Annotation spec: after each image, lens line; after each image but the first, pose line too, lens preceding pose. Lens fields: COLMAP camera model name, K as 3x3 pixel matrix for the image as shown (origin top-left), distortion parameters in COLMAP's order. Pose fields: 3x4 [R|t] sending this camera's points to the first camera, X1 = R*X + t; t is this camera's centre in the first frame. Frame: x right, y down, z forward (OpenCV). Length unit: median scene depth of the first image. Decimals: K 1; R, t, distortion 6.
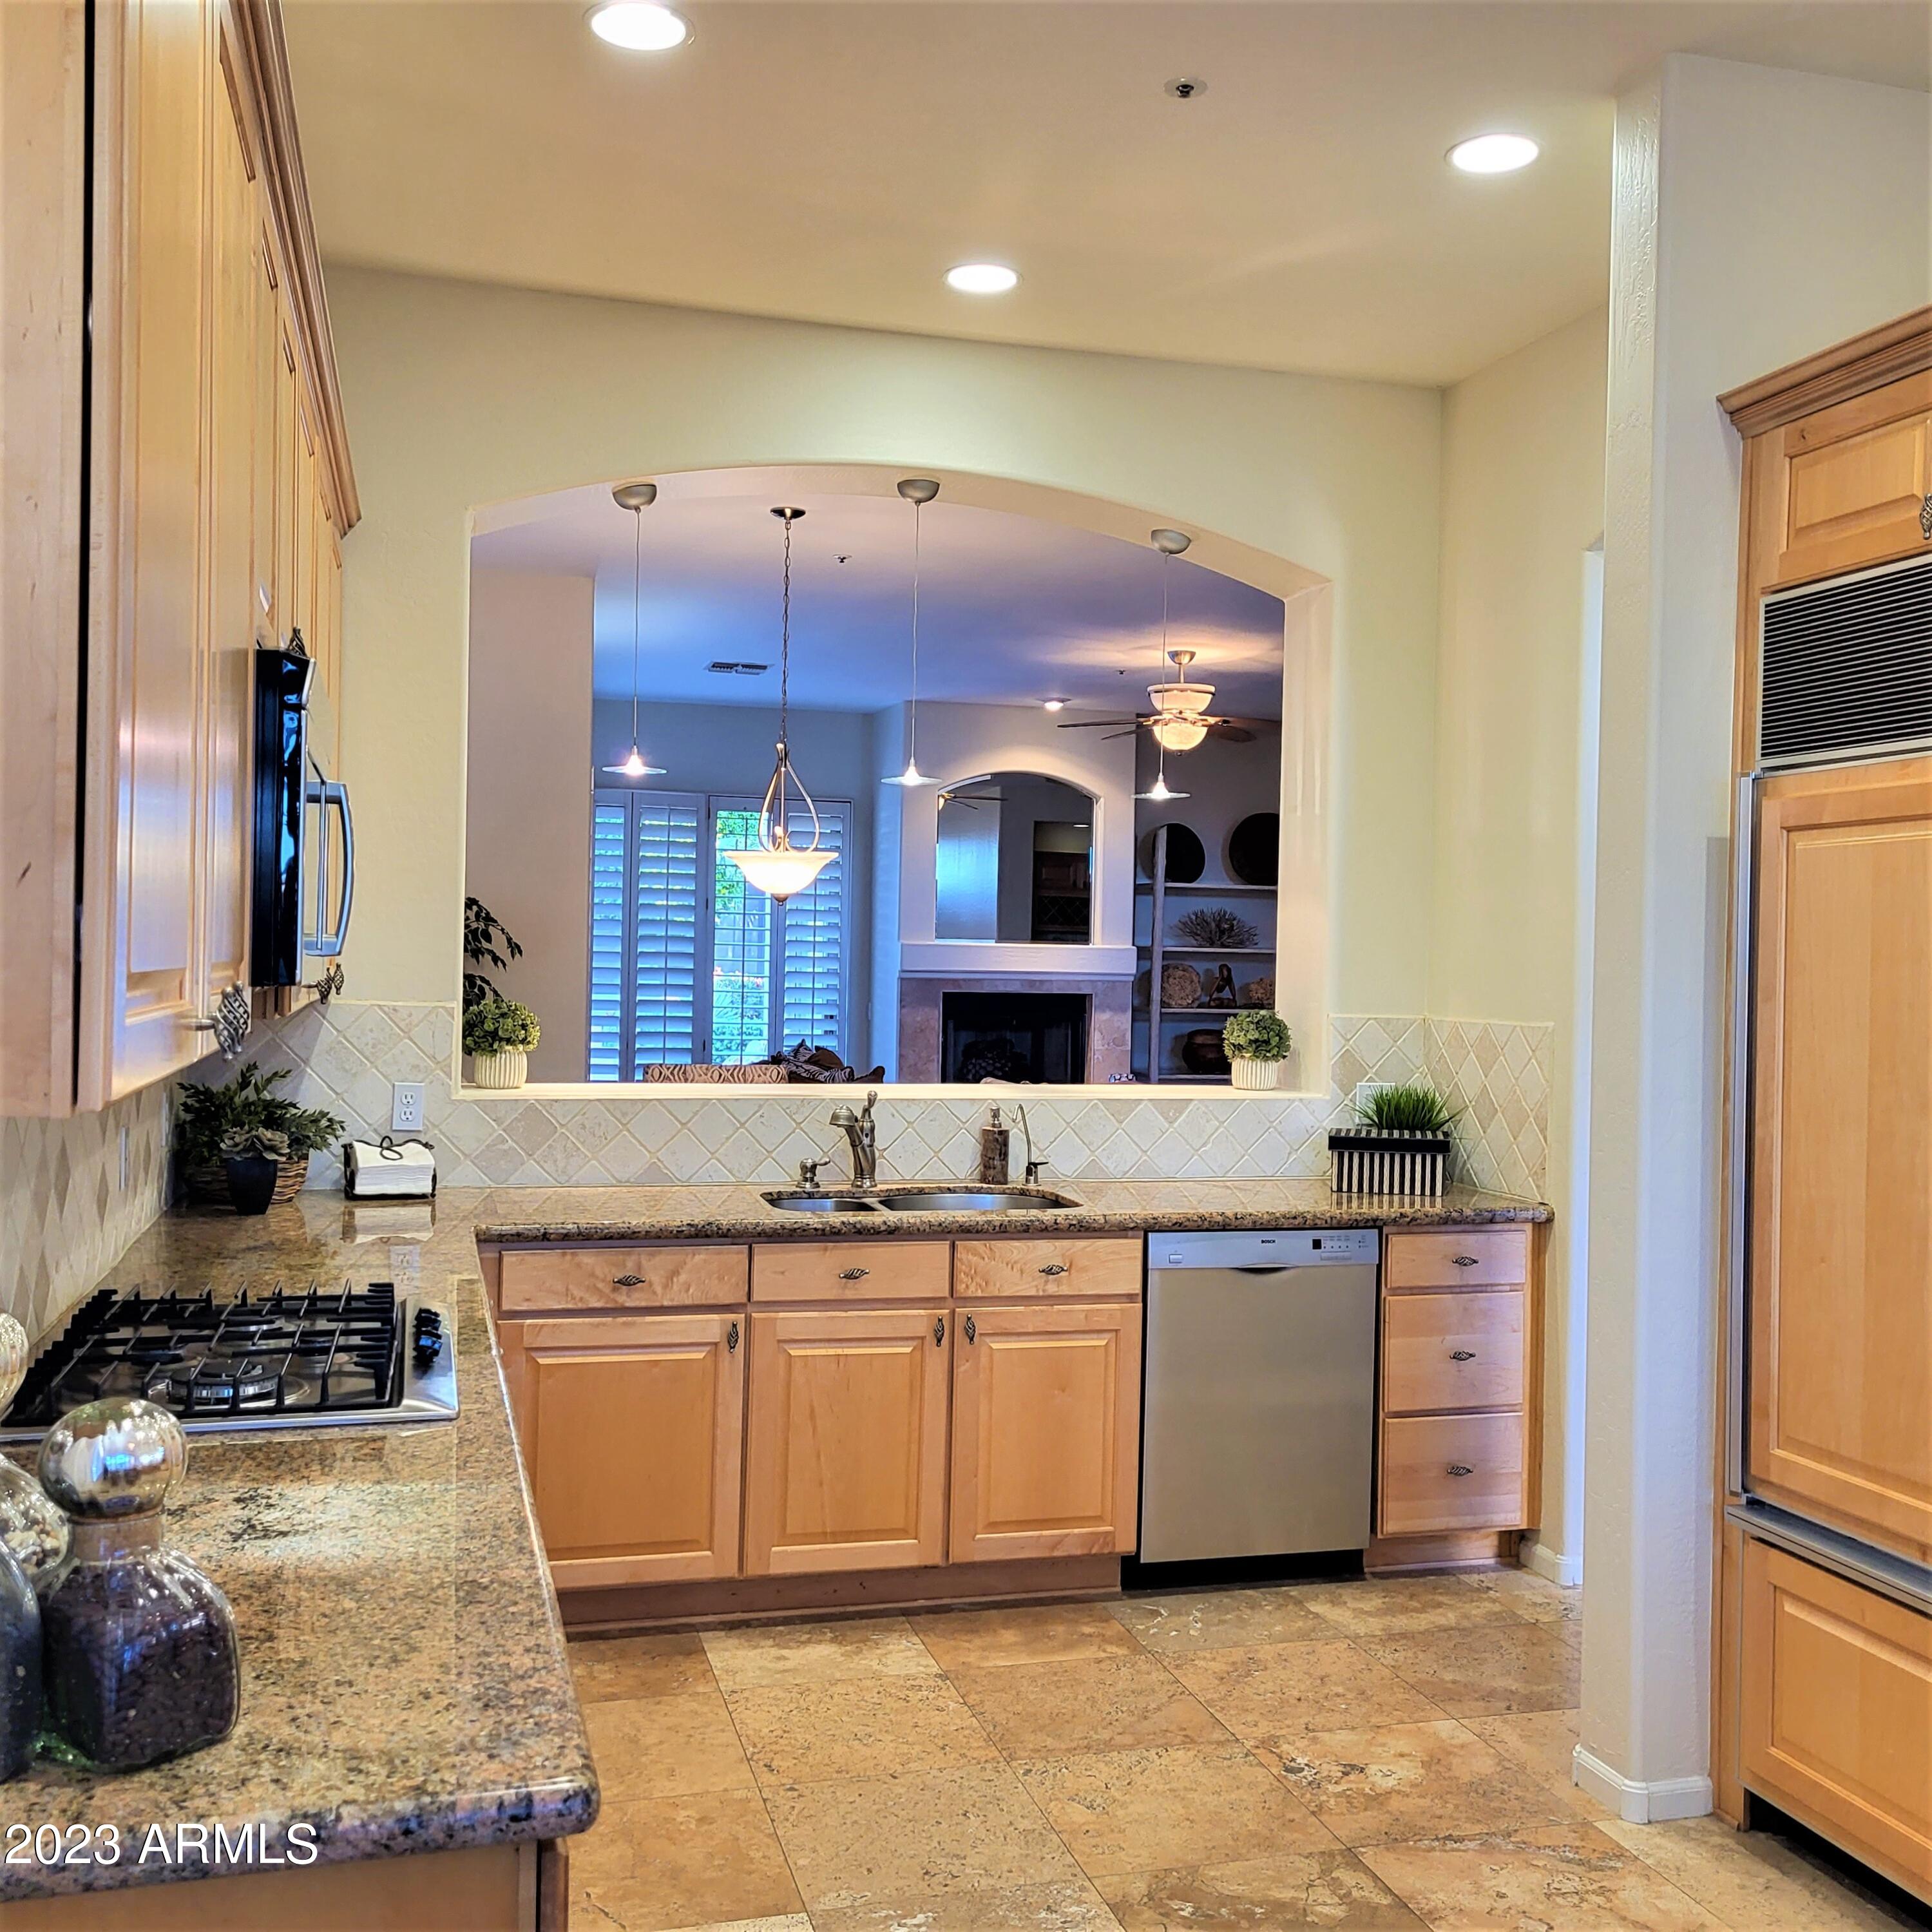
lens RADIAL K [[1956.7, 0, 966.0], [0, 1956.7, 966.0], [0, 0, 1]] dist [0.045487, 0.011312]
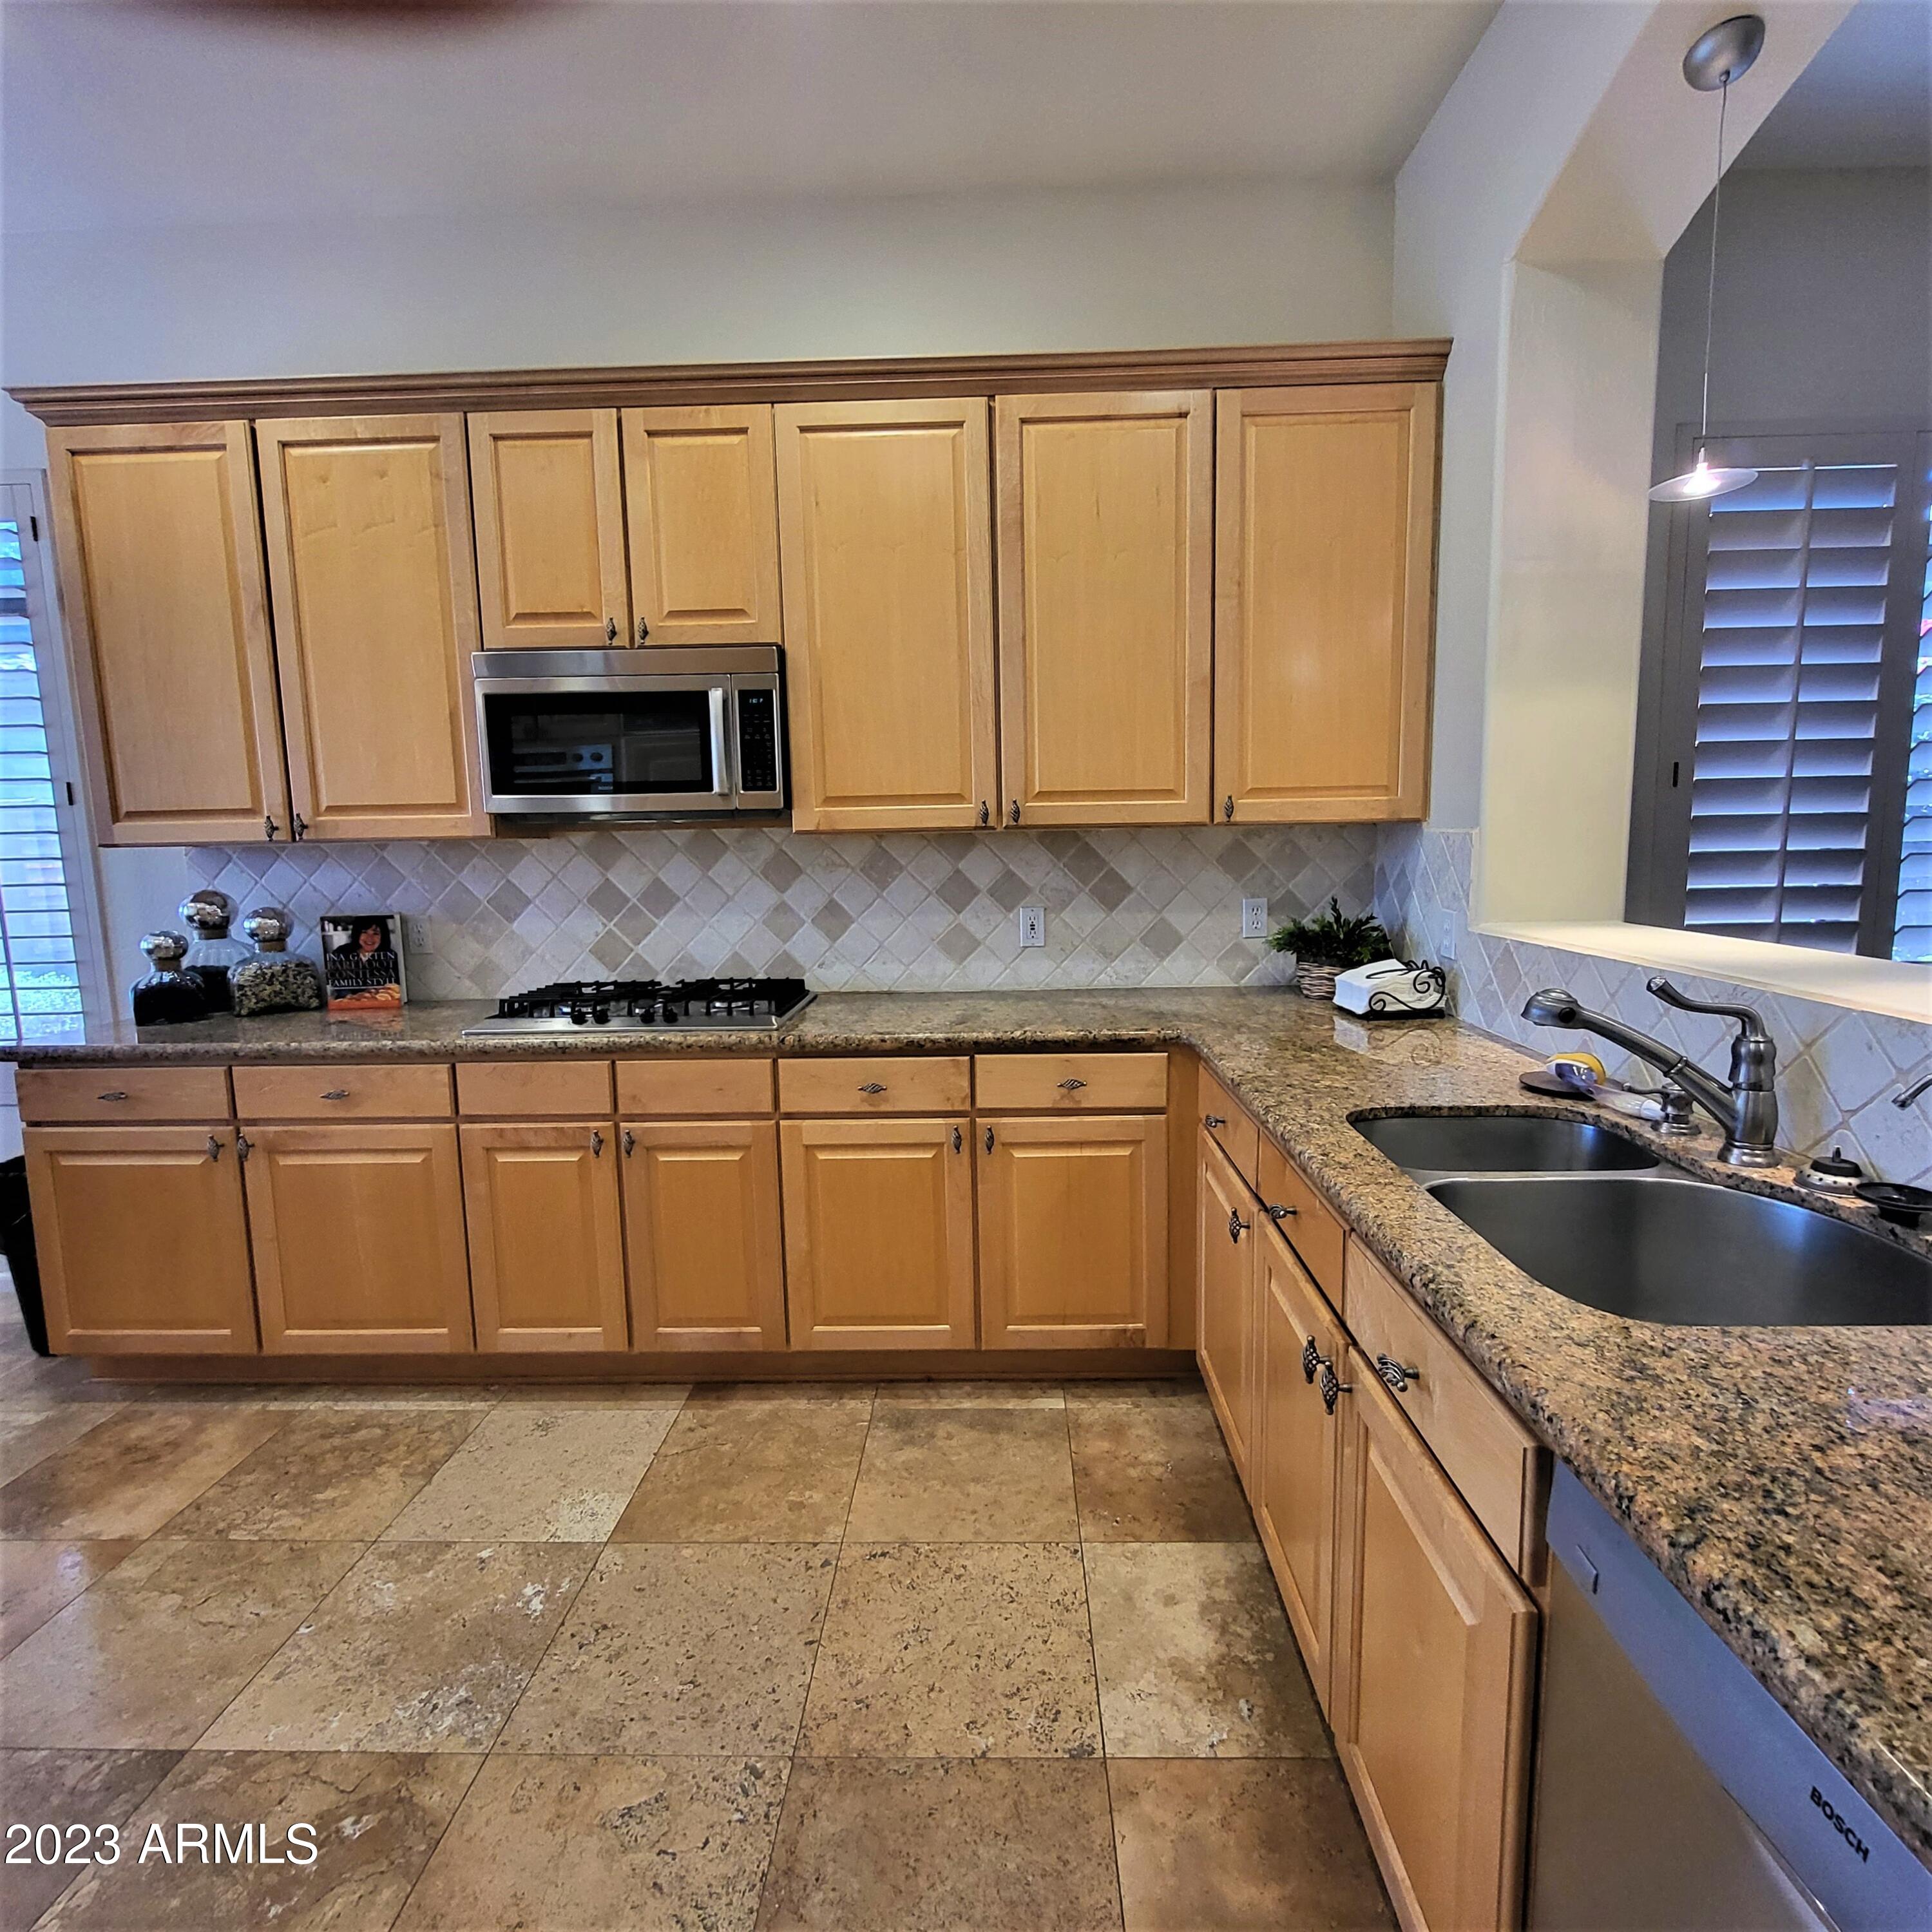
lens RADIAL K [[1002.8, 0, 966.0], [0, 1002.8, 966.0], [0, 0, 1]] dist [-0.000932, -0.000261]
pose [[-0.295124, 0.099137, -0.950302, 0.330469], [0.002882, 0.994690, 0.102873, 0.040710], [0.955455, 0.027621, -0.293842, 1.098729]]
